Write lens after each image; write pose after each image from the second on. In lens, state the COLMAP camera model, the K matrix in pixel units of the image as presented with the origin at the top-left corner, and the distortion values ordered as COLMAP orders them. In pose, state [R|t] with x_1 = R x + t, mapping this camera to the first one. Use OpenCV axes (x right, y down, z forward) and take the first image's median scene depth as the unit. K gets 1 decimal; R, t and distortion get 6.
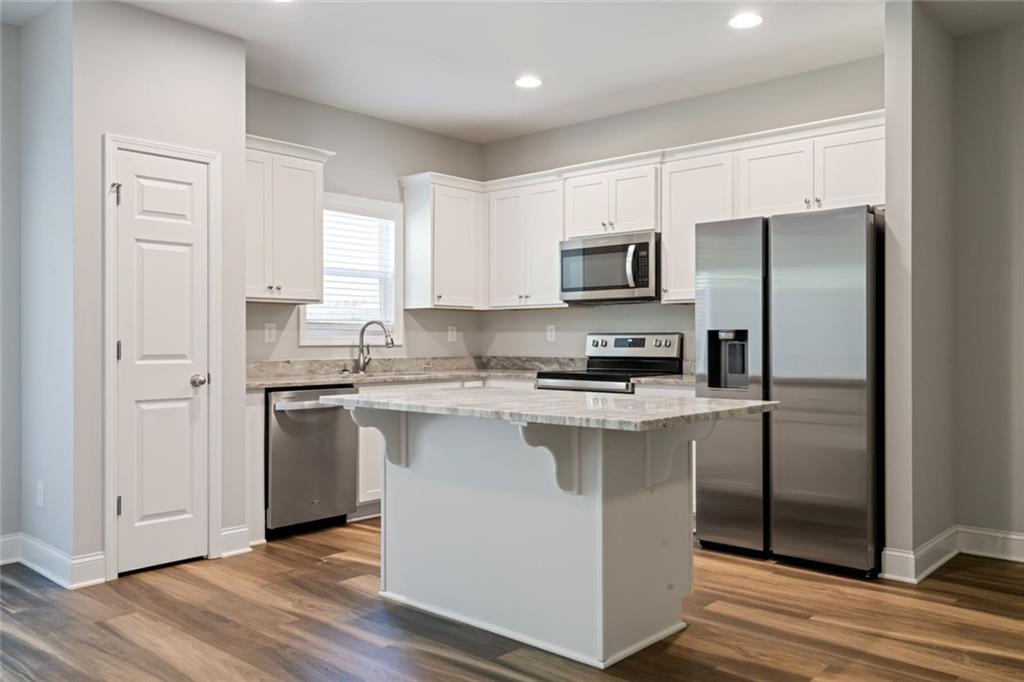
lens RADIAL K [[822.2, 0, 514.2], [0, 822.2, 340.1], [0, 0, 1]] dist [0.004655, -0.002799]
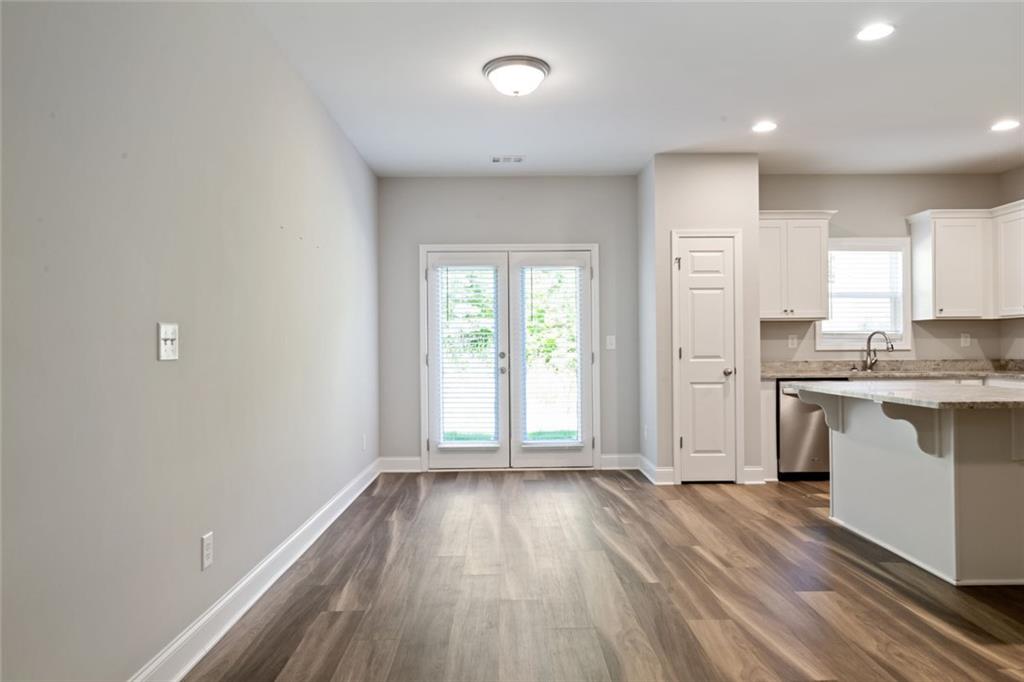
lens RADIAL K [[664.2, 0, 509.2], [0, 664.2, 342.2], [0, 0, 1]] dist [0.005414, -0.000590]
pose [[0.676650, -0.010593, -0.736229, 0.289503], [0.006733, 0.999944, -0.008199, -0.001606], [0.736274, 0.000590, 0.676683, -0.204070]]
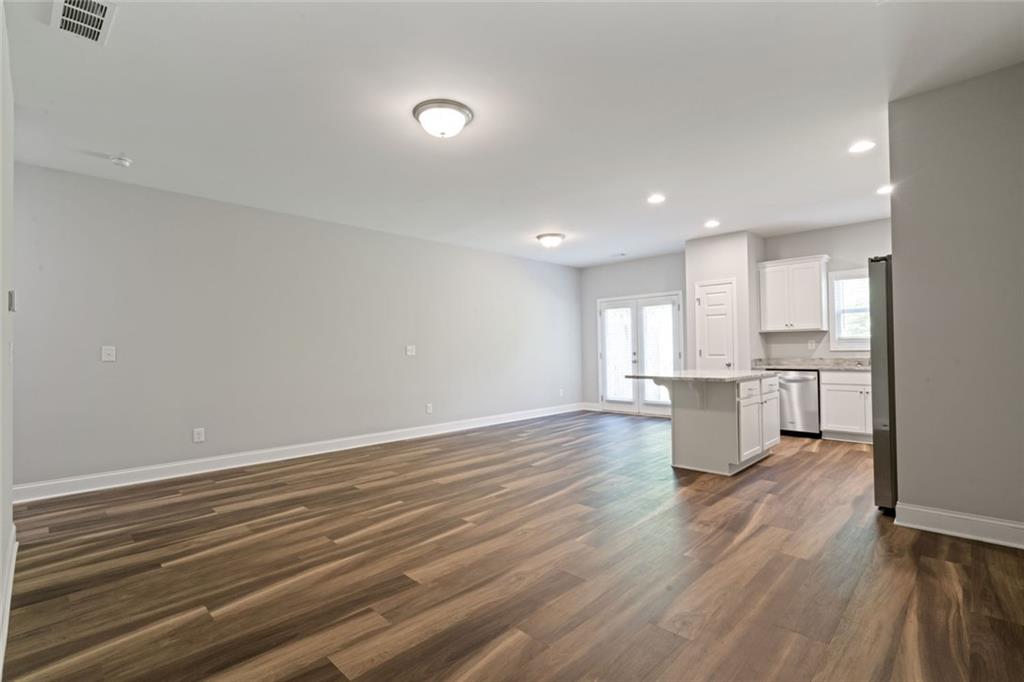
lens RADIAL K [[469.2, 0, 516.0], [0, 469.2, 344.4], [0, 0, 1]] dist [-0.004471, -0.000193]
pose [[-0.044414, -0.013120, -0.998927, 1.197581], [0.012087, 0.999834, -0.013669, -0.003092], [0.998940, -0.012681, -0.044248, 0.370122]]
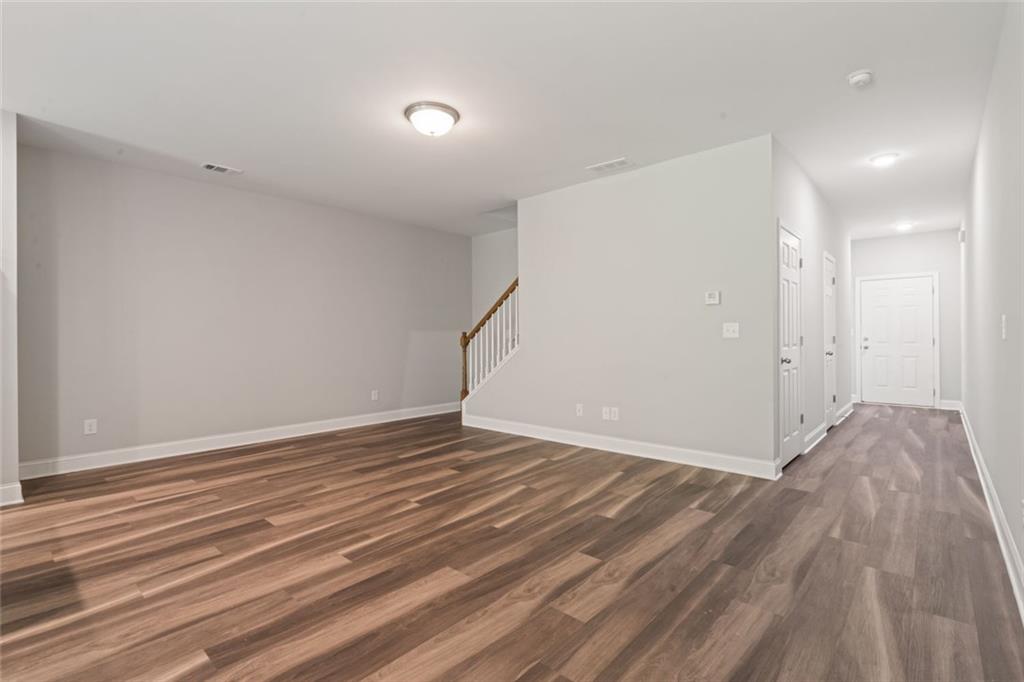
lens RADIAL K [[469.2, 0, 513.7], [0, 469.2, 339.4], [0, 0, 1]] dist [-0.004471, -0.000193]
pose [[-0.001832, -0.003962, 0.999990, -0.340119], [0.009168, 0.999950, 0.003979, 0.001700], [-0.999956, 0.009175, -0.001796, 0.089440]]
